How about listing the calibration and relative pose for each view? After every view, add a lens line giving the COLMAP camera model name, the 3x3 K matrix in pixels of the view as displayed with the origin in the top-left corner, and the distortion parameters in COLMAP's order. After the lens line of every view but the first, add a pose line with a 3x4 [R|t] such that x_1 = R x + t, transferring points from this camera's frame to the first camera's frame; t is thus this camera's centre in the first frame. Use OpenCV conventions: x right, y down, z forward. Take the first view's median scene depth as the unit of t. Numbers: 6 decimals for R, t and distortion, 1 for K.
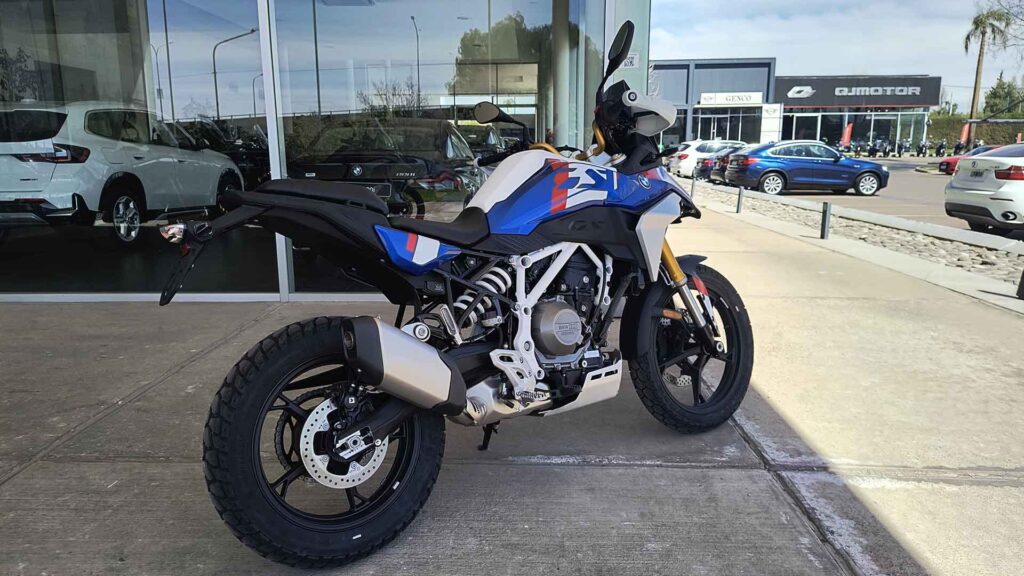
lens RADIAL K [[698.5, 0, 512.0], [0, 698.5, 288.0], [0, 0, 1]] dist [0.005432, 0.000984]
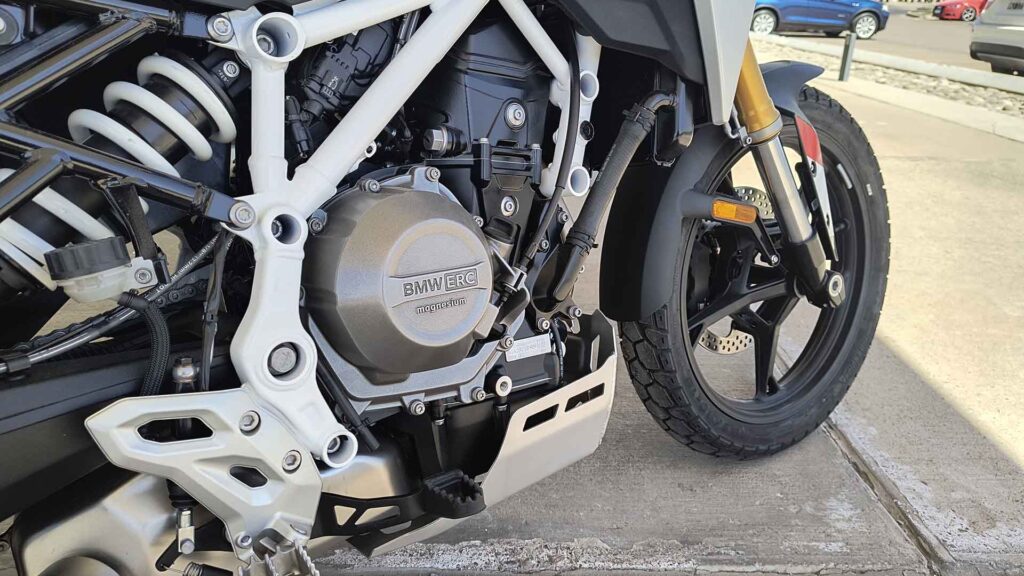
lens RADIAL K [[698.5, 0, 512.0], [0, 698.5, 288.0], [0, 0, 1]] dist [0.005432, 0.000984]
pose [[0.998908, 0.000182, 0.046712, 0.088654], [-0.009902, 0.978095, 0.207923, -0.001196], [-0.045651, -0.208159, 0.977029, 0.667345]]
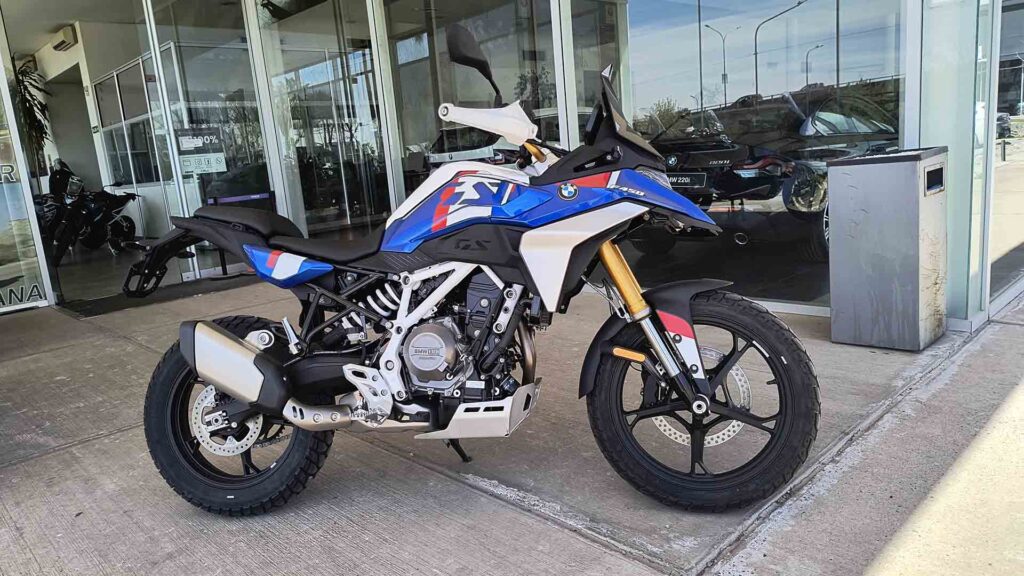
lens RADIAL K [[698.5, 0, 512.0], [0, 698.5, 288.0], [0, 0, 1]] dist [0.005432, 0.000984]
pose [[0.715273, 0.074901, -0.694820, 0.758129], [-0.052095, 0.997188, 0.053866, -0.081611], [0.696901, -0.002332, 0.717164, 0.366234]]
